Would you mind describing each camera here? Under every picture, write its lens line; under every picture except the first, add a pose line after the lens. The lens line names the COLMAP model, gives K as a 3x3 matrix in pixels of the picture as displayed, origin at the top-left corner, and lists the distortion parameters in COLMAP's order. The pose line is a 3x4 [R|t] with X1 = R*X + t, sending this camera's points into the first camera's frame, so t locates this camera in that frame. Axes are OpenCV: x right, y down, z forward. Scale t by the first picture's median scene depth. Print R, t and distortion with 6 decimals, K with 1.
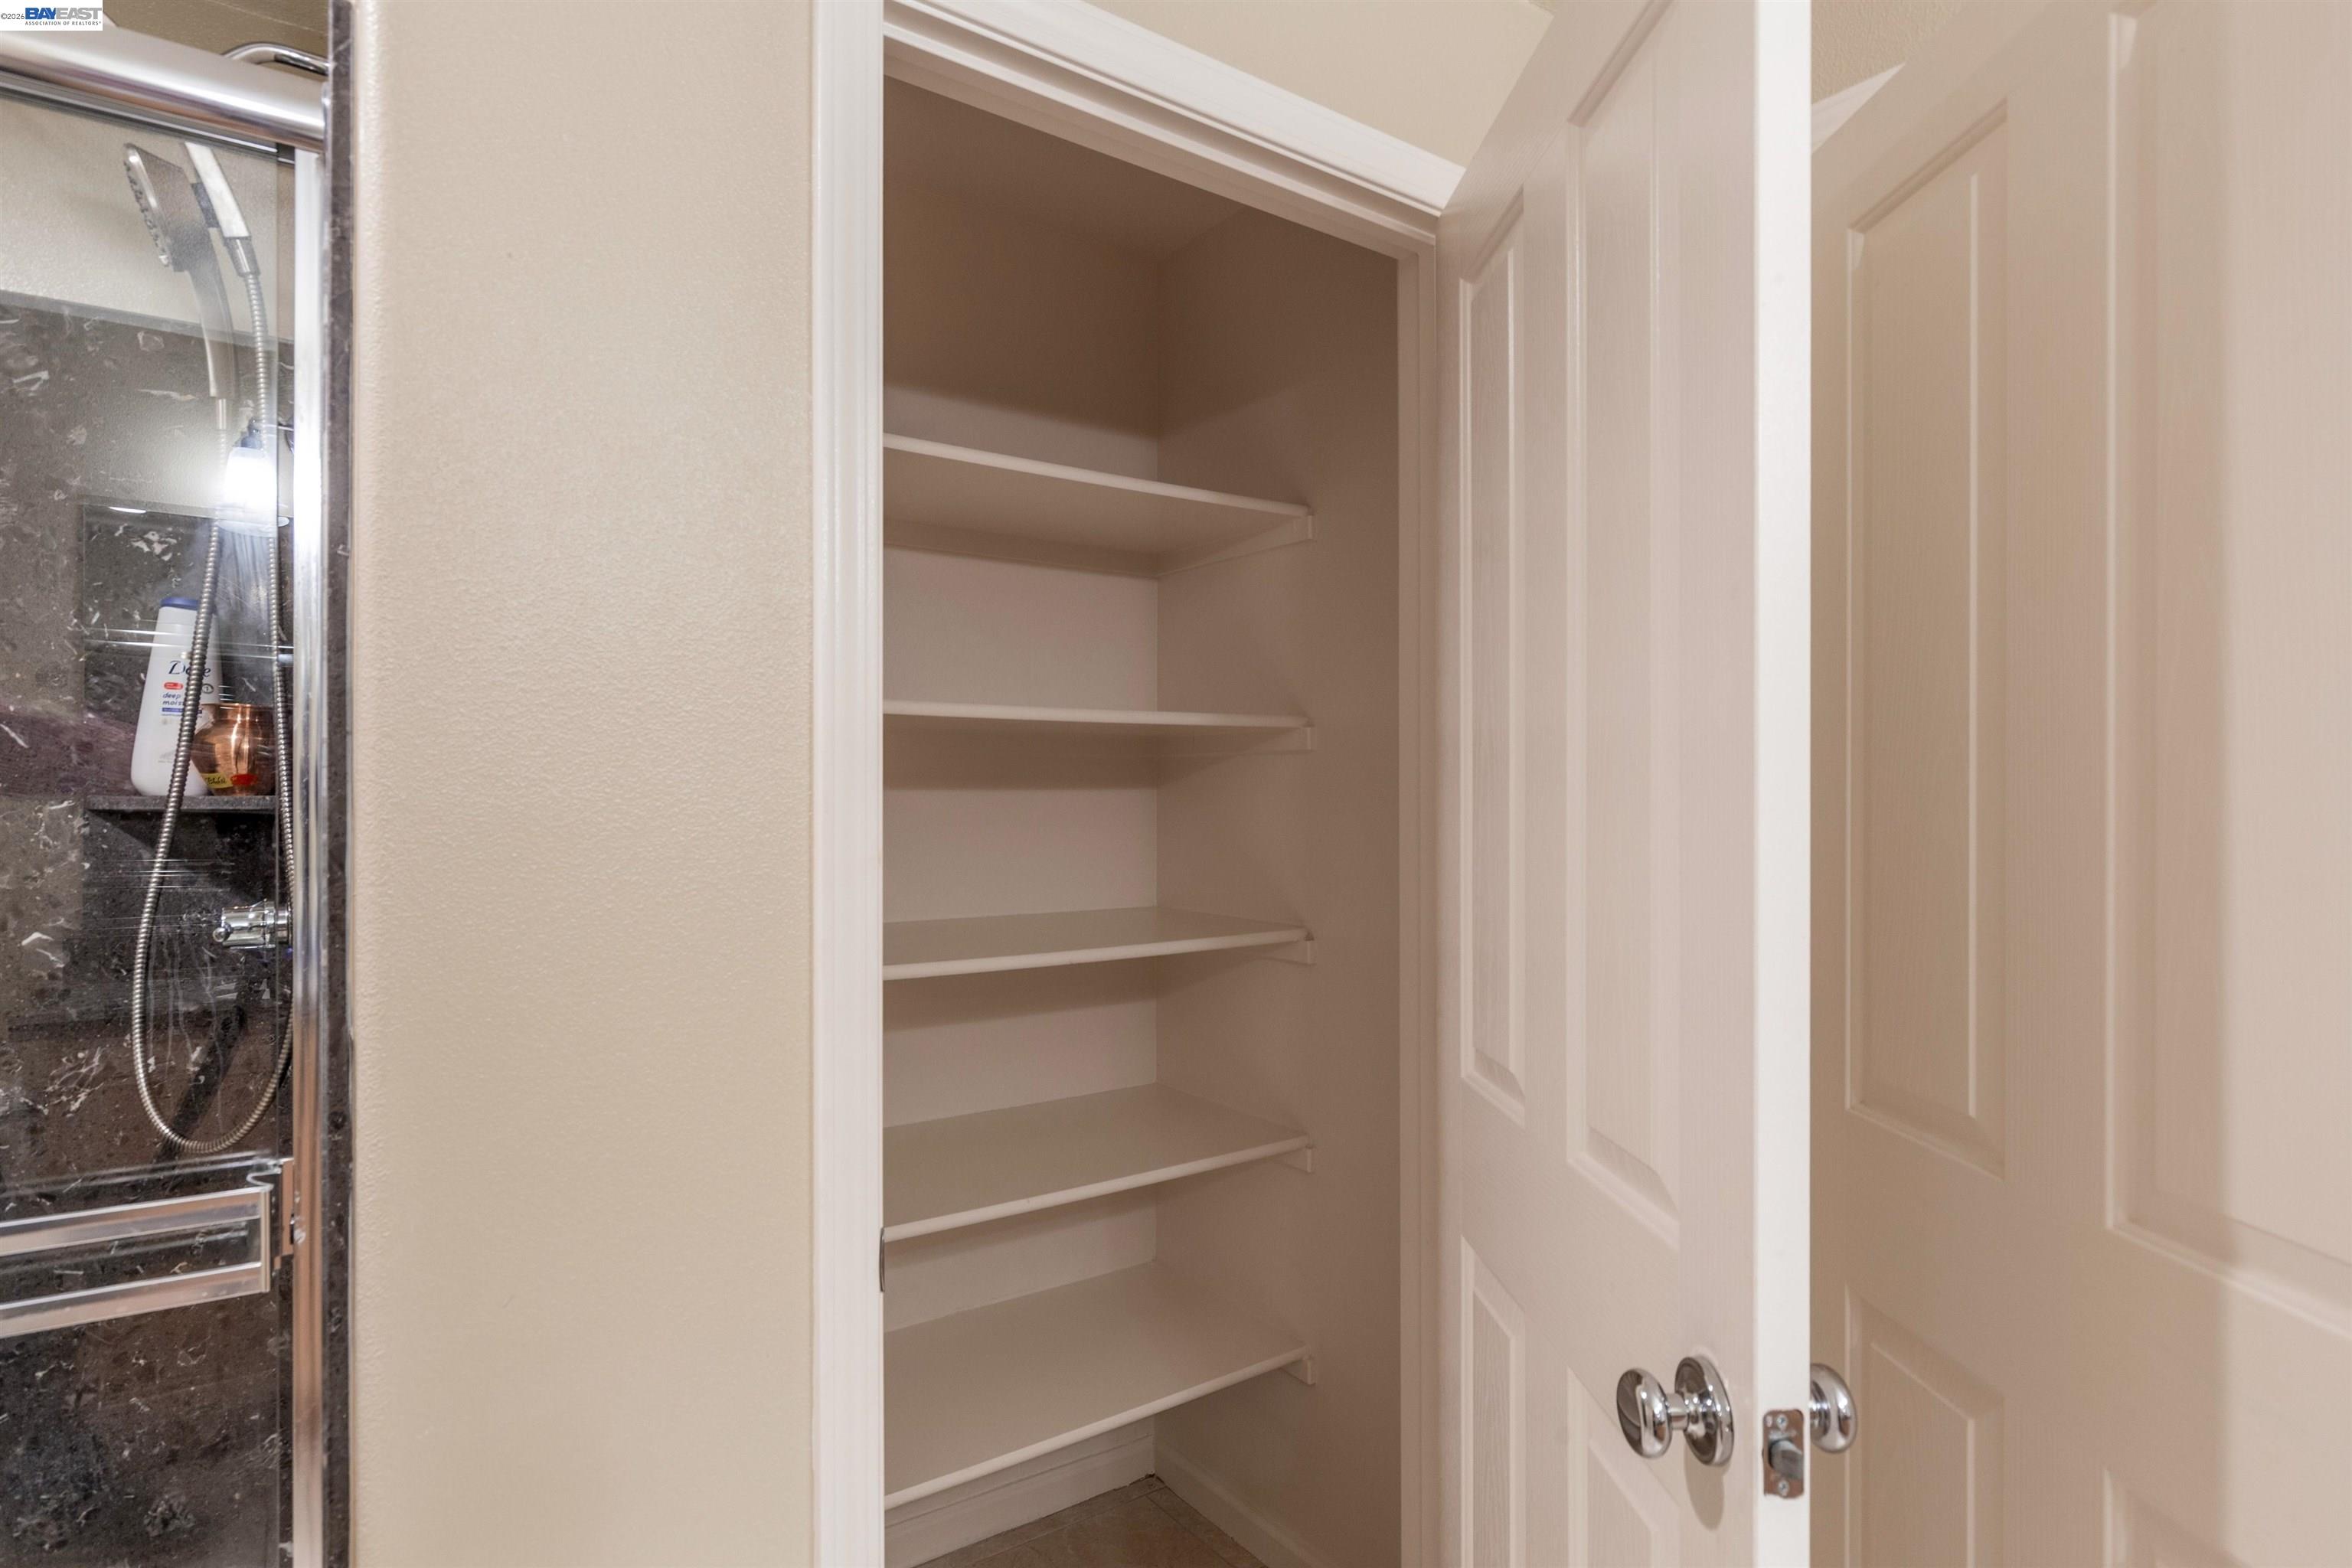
lens RADIAL K [[1221.4, 0, 1169.3], [0, 1221.4, 792.3], [0, 0, 1]] dist [-0.005337, -0.001586]
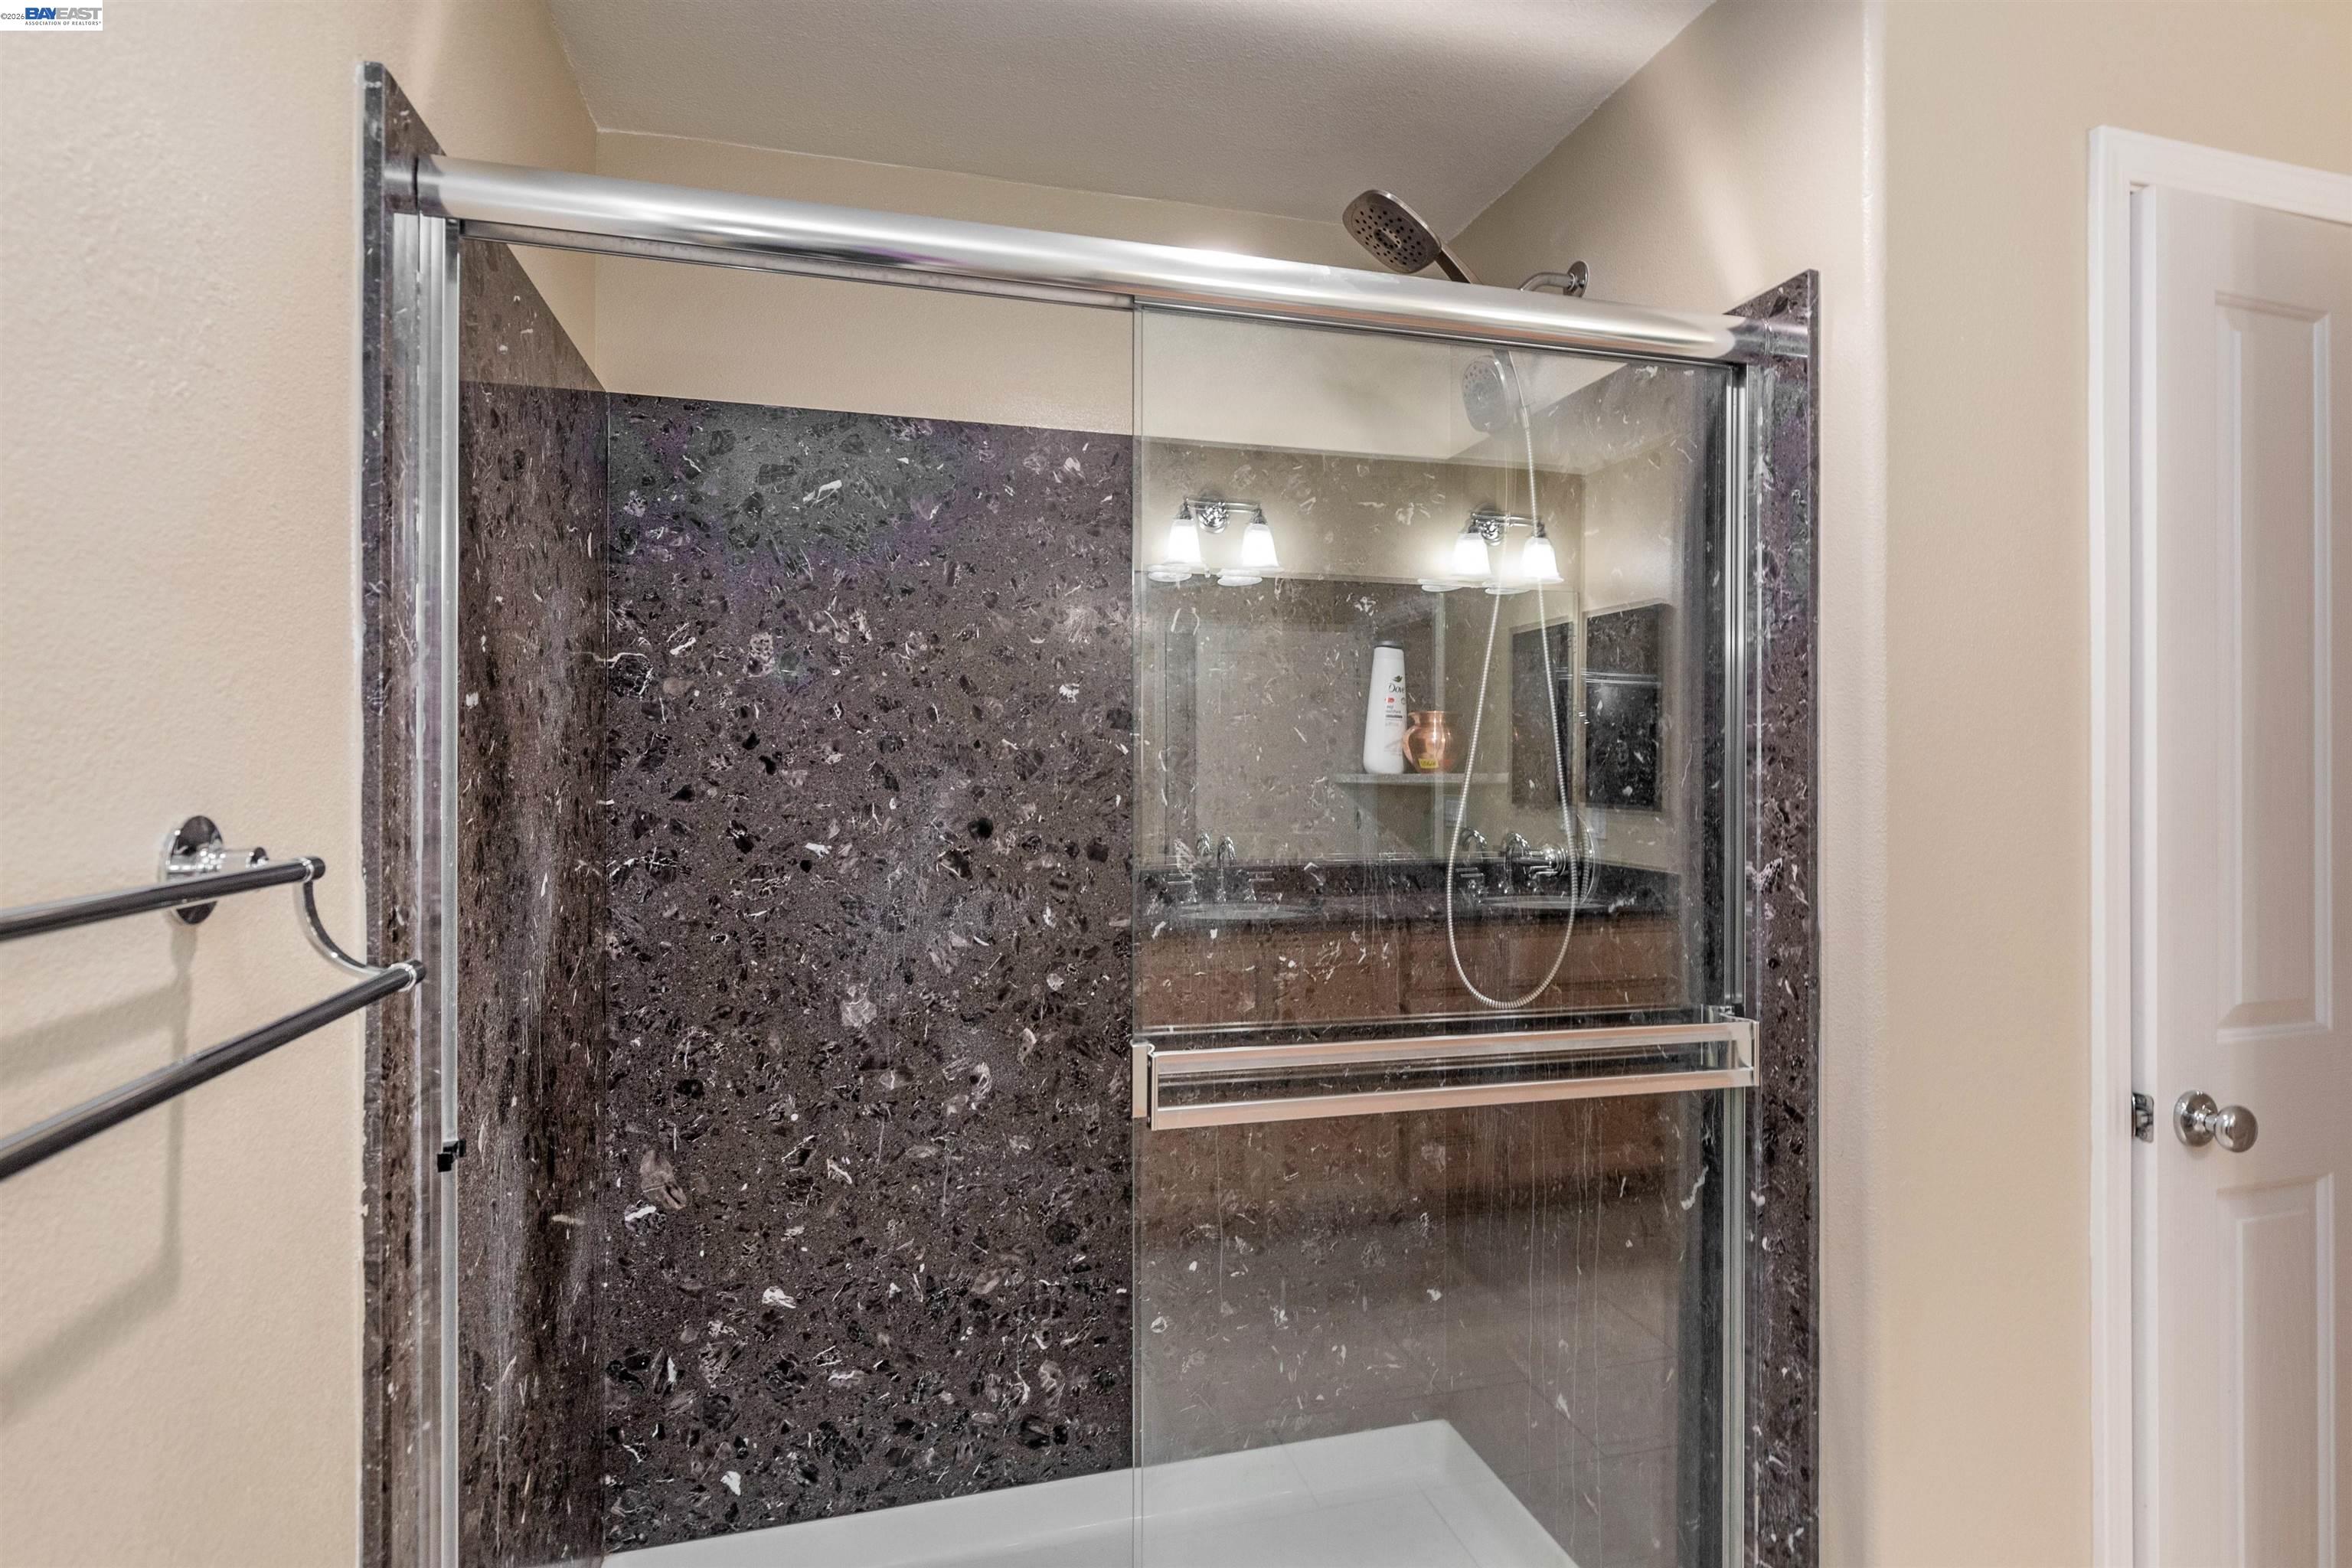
lens RADIAL K [[1159.0, 0, 1177.3], [0, 1159.0, 769.8], [0, 0, 1]] dist [0.000633, -0.000837]
pose [[0.936548, -0.001955, -0.350534, -0.569223], [0.000476, 0.999991, -0.004304, 0.004342], [0.350539, 0.003864, 0.936540, -0.435724]]
